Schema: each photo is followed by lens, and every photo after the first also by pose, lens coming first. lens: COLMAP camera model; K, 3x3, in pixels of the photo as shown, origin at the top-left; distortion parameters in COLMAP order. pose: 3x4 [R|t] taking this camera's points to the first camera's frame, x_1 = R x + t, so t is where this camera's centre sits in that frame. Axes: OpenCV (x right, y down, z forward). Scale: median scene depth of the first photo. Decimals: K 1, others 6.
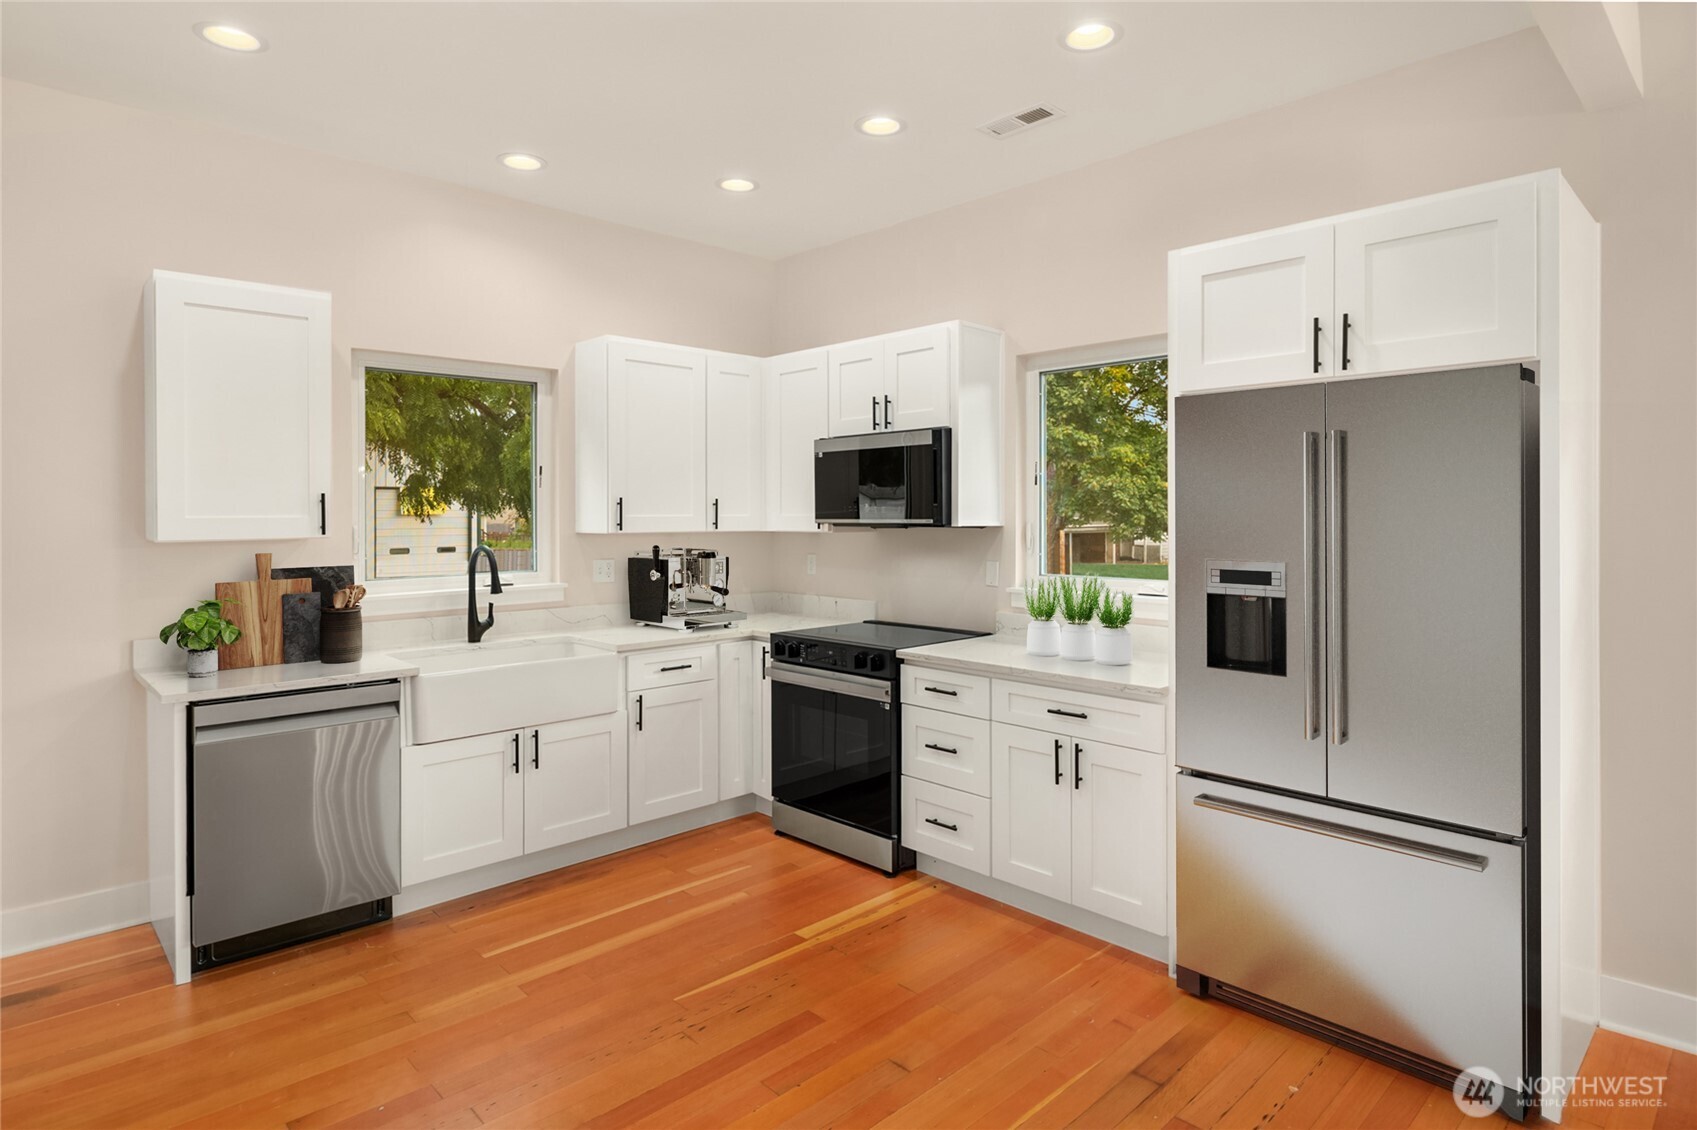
lens RADIAL K [[940.5, 0, 854.5], [0, 940.5, 515.6], [0, 0, 1]] dist [0.000510, -0.016975]
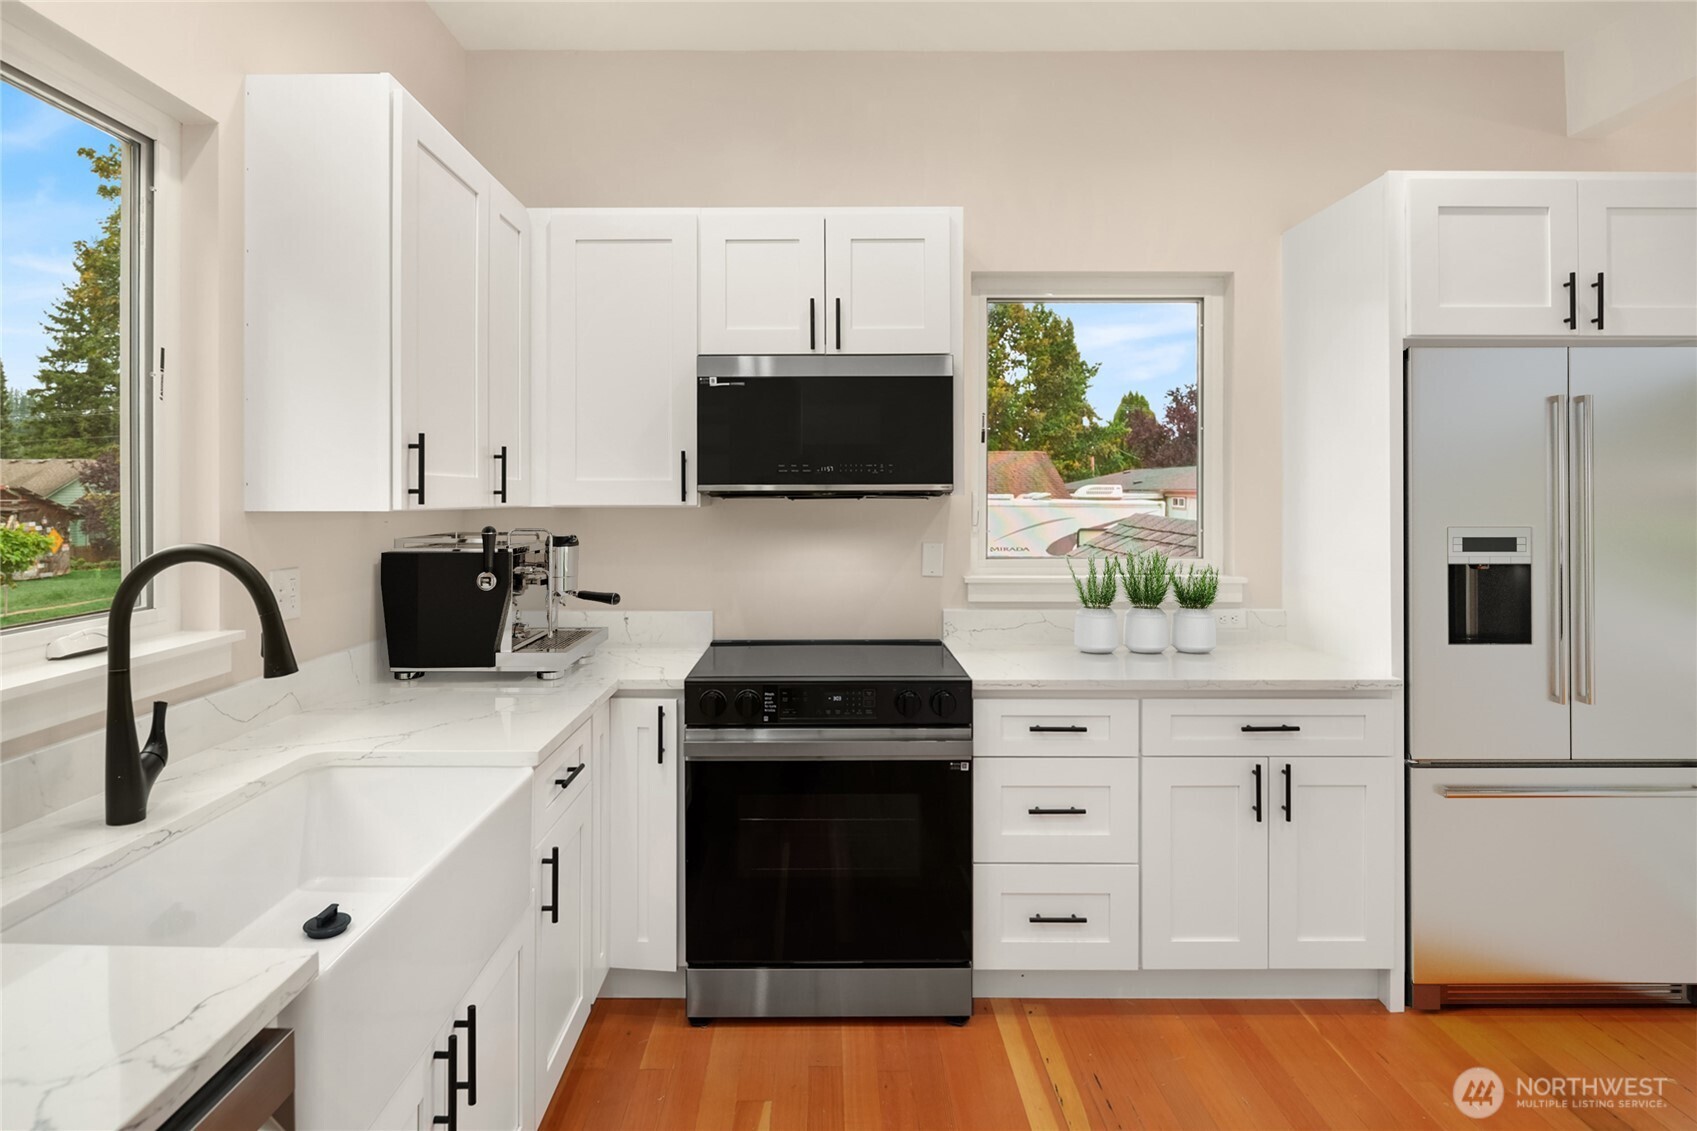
lens RADIAL K [[940.5, 0, 854.5], [0, 940.5, 516.1], [0, 0, 1]] dist [0.000510, -0.016975]
pose [[0.685531, -0.000825, 0.728043, -0.517194], [-0.004098, 0.999979, 0.004991, 0.028324], [-0.728032, -0.006405, 0.685513, 0.640107]]
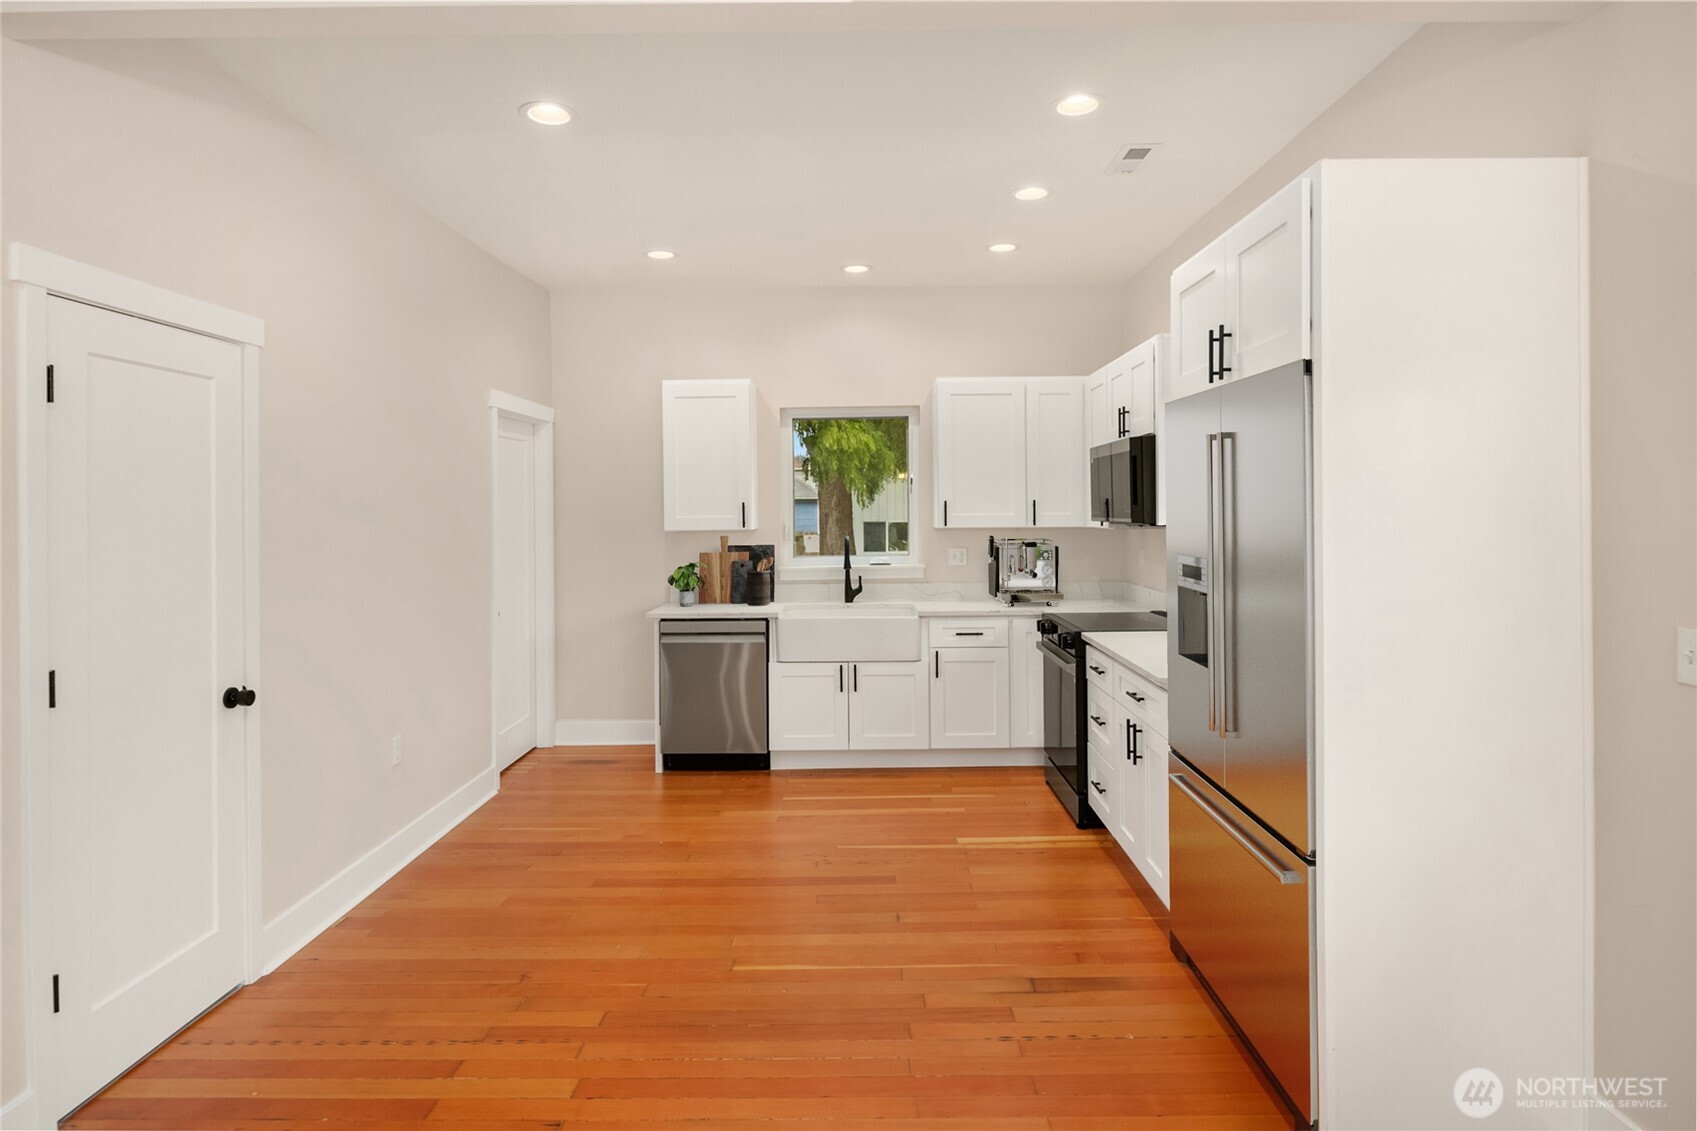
lens RADIAL K [[940.5, 0, 854.5], [0, 940.5, 516.1], [0, 0, 1]] dist [0.000510, -0.016975]
pose [[0.703451, 0.006799, -0.710711, 0.694430], [-0.002233, 0.999970, 0.007356, -0.007622], [0.710740, -0.003587, 0.703445, -0.007486]]
